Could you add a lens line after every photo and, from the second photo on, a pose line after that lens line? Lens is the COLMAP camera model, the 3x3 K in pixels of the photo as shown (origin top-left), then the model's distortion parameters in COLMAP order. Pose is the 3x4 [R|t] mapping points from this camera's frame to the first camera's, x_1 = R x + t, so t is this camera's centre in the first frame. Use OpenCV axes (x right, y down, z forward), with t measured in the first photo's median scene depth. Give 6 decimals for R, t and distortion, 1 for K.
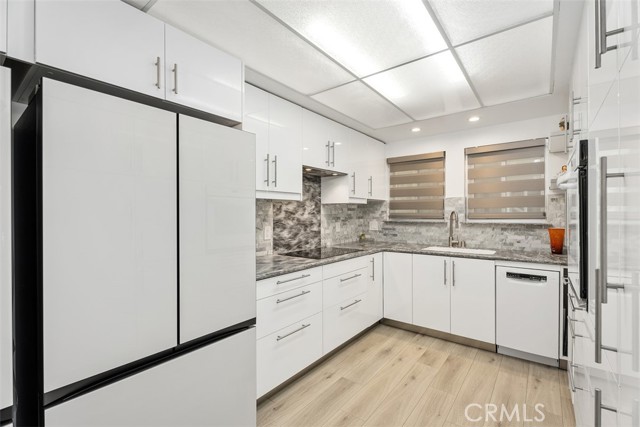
lens RADIAL K [[285.5, 0, 320.0], [0, 285.5, 213.5], [0, 0, 1]] dist [-0.000083, 0.000052]
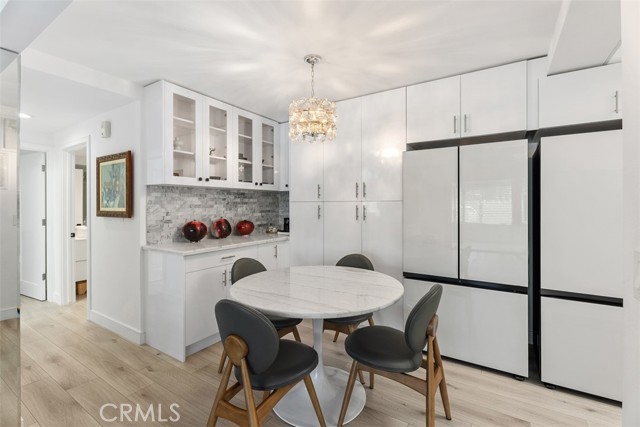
lens RADIAL K [[287.9, 0, 320.0], [0, 287.9, 207.3], [0, 0, 1]] dist [-0.000762, -0.000029]
pose [[0.101729, 0.009076, -0.994771, 0.316751], [0.001149, 0.999957, 0.009241, 0.003816], [0.994811, -0.002083, 0.101714, -0.271287]]
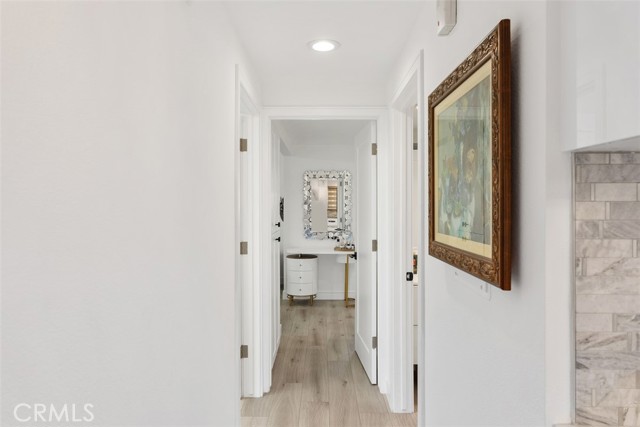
lens RADIAL K [[437.4, 0, 319.5], [0, 437.4, 203.6], [0, 0, 1]] dist [-0.001115, 0.000246]
pose [[-0.789969, 0.001785, -0.613144, -0.320683], [0.003886, 0.999990, -0.002095, -0.022675], [0.613135, -0.004038, -0.789968, -0.593250]]
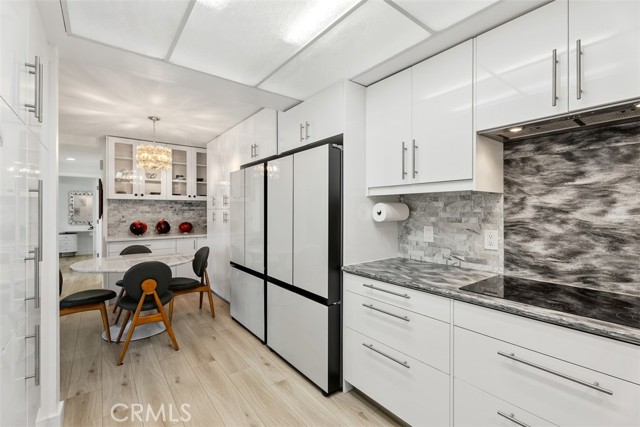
lens RADIAL K [[284.4, 0, 320.0], [0, 284.4, 213.5], [0, 0, 1]] dist [0.003134, 0.000358]
pose [[-0.243479, 0.012301, -0.969828, 0.522410], [0.000638, 0.999921, 0.012522, -0.002649], [0.969906, 0.002431, -0.243467, 0.708458]]
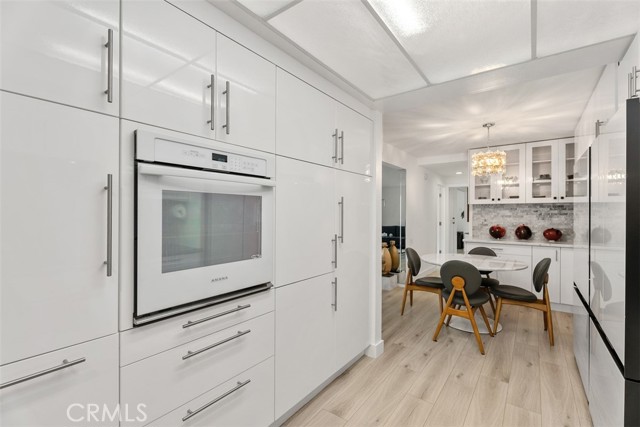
lens RADIAL K [[285.5, 0, 320.0], [0, 285.5, 213.5], [0, 0, 1]] dist [-0.000083, 0.000052]
pose [[-0.999641, -0.001087, -0.026767, 0.301044], [-0.001009, 0.999995, -0.002901, -0.000637], [0.026770, -0.002873, -0.999637, 0.940851]]
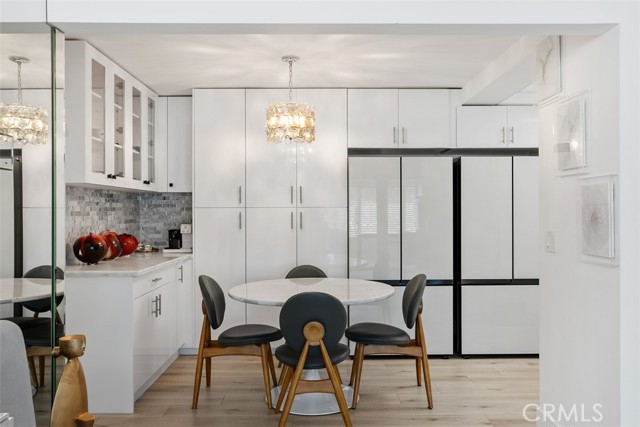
lens RADIAL K [[513.4, 0, 318.4], [0, 513.4, 218.6], [0, 0, 1]] dist [-0.007566, -0.002488]
pose [[0.625142, 0.009397, -0.780455, 0.601017], [0.001840, 0.999907, 0.013513, 0.005309], [0.780509, -0.009884, 0.625066, -0.946670]]
